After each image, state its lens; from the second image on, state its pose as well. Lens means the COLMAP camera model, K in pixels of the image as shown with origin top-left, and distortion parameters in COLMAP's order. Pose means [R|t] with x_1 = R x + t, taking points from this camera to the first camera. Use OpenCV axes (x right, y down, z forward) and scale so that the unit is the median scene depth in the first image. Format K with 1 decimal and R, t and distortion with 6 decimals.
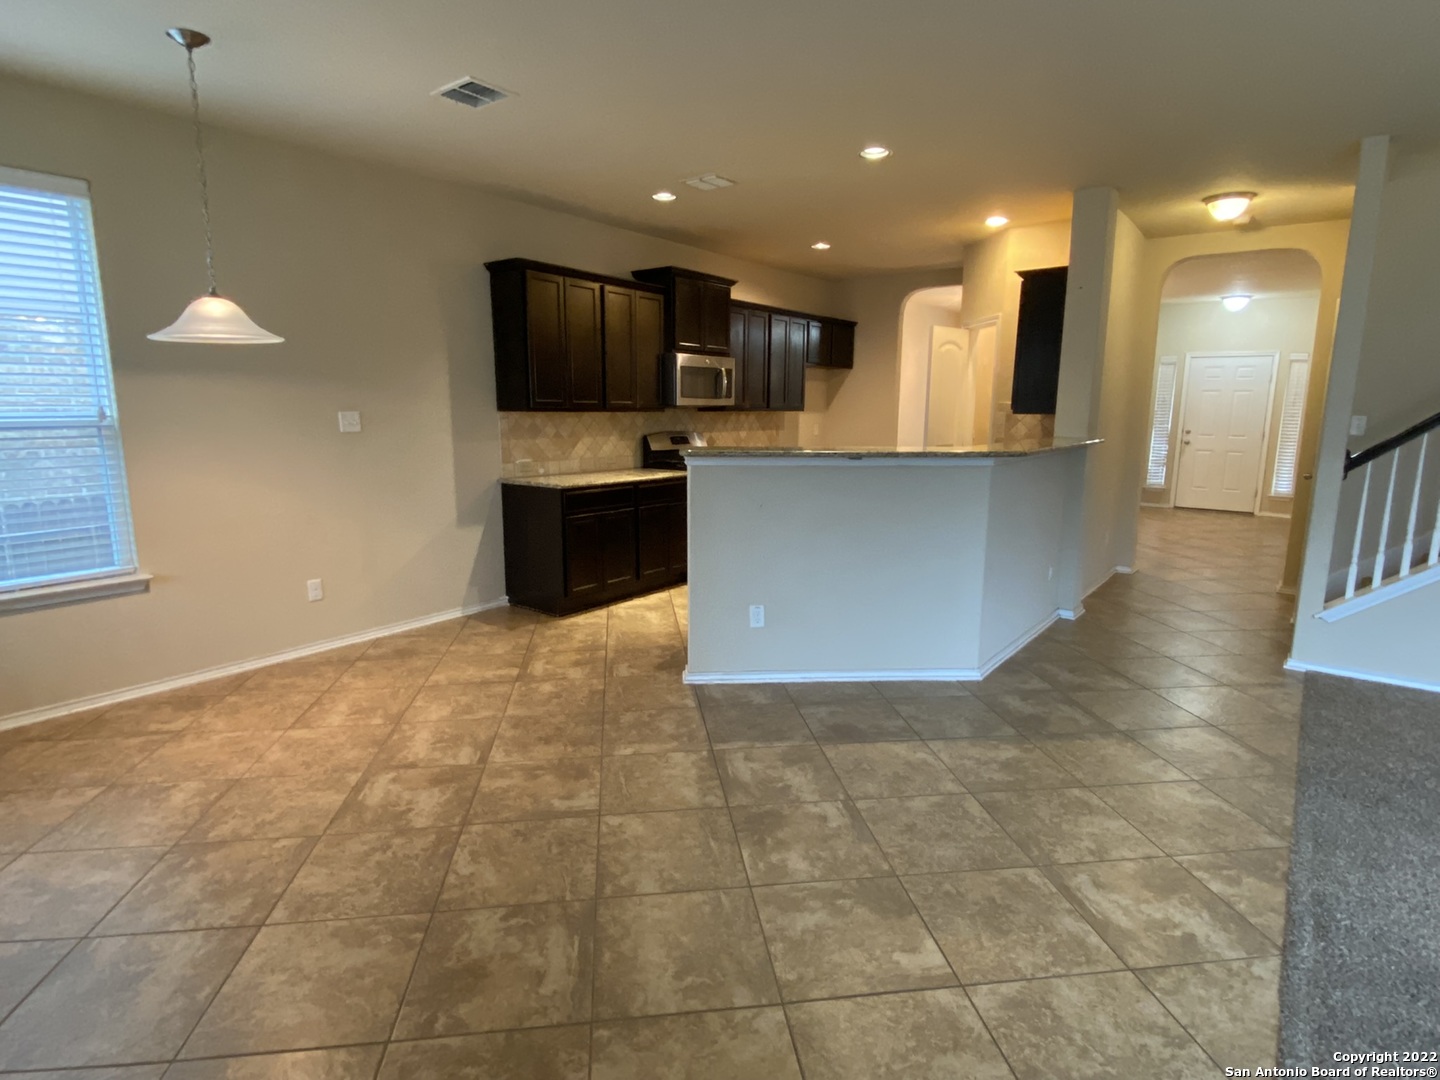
lens RADIAL K [[765.9, 0, 720.0], [0, 765.9, 540.0], [0, 0, 1]] dist [0.001415, -0.000465]
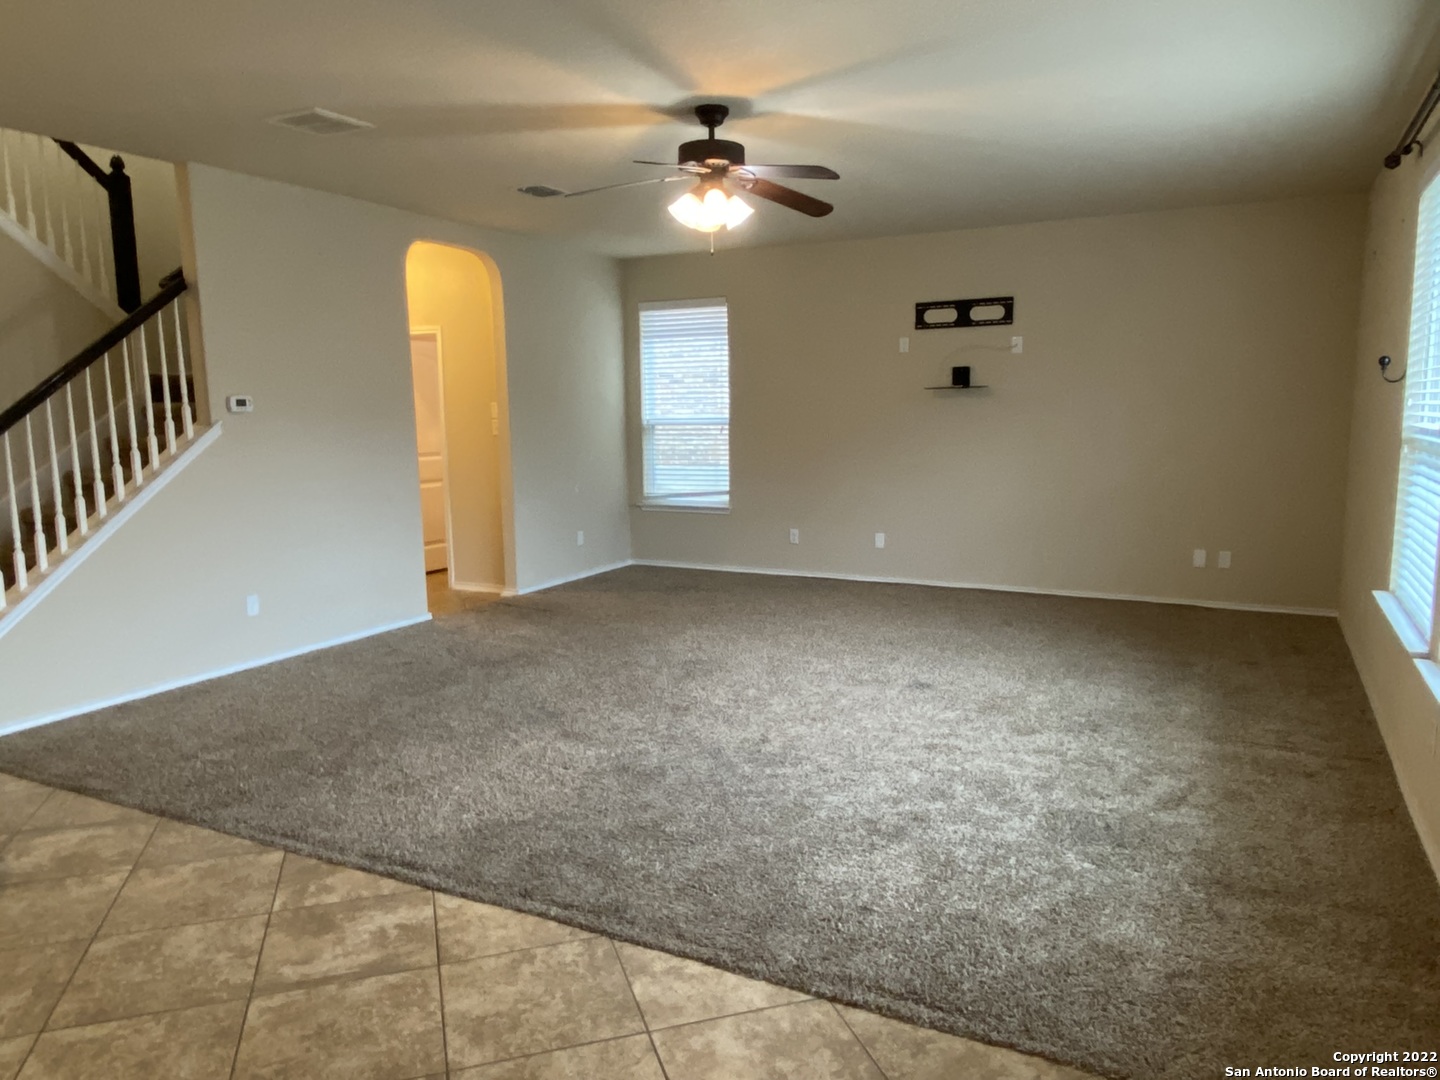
lens RADIAL K [[999.7, 0, 720.0], [0, 999.7, 540.0], [0, 0, 1]] dist [-0.003083, -0.000780]
pose [[-0.164228, -0.137710, 0.976763, -0.595216], [0.183864, 0.968580, 0.167471, -0.116320], [-0.969135, 0.207094, -0.133748, 0.545249]]
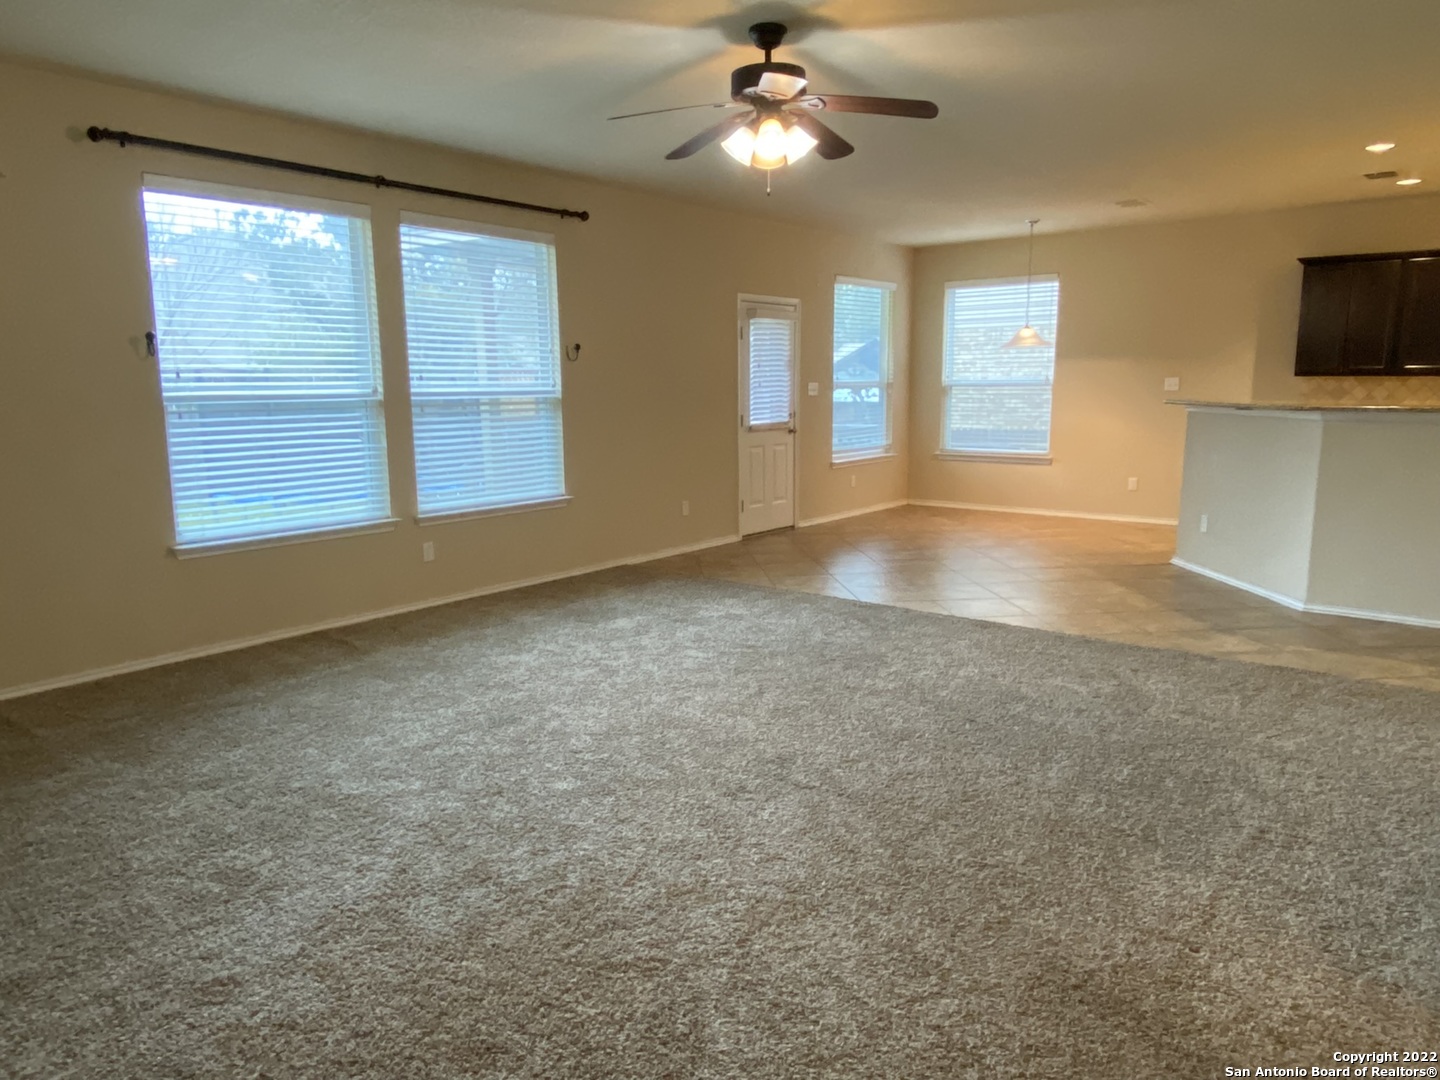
lens RADIAL K [[965.7, 0, 720.0], [0, 965.7, 540.0], [0, 0, 1]] dist [0.002358, 0.000479]
pose [[-0.016941, 0.157934, -0.987304, 2.856045], [-0.164752, 0.973508, 0.158554, -0.006021], [0.986190, 0.165346, 0.009527, 0.210311]]
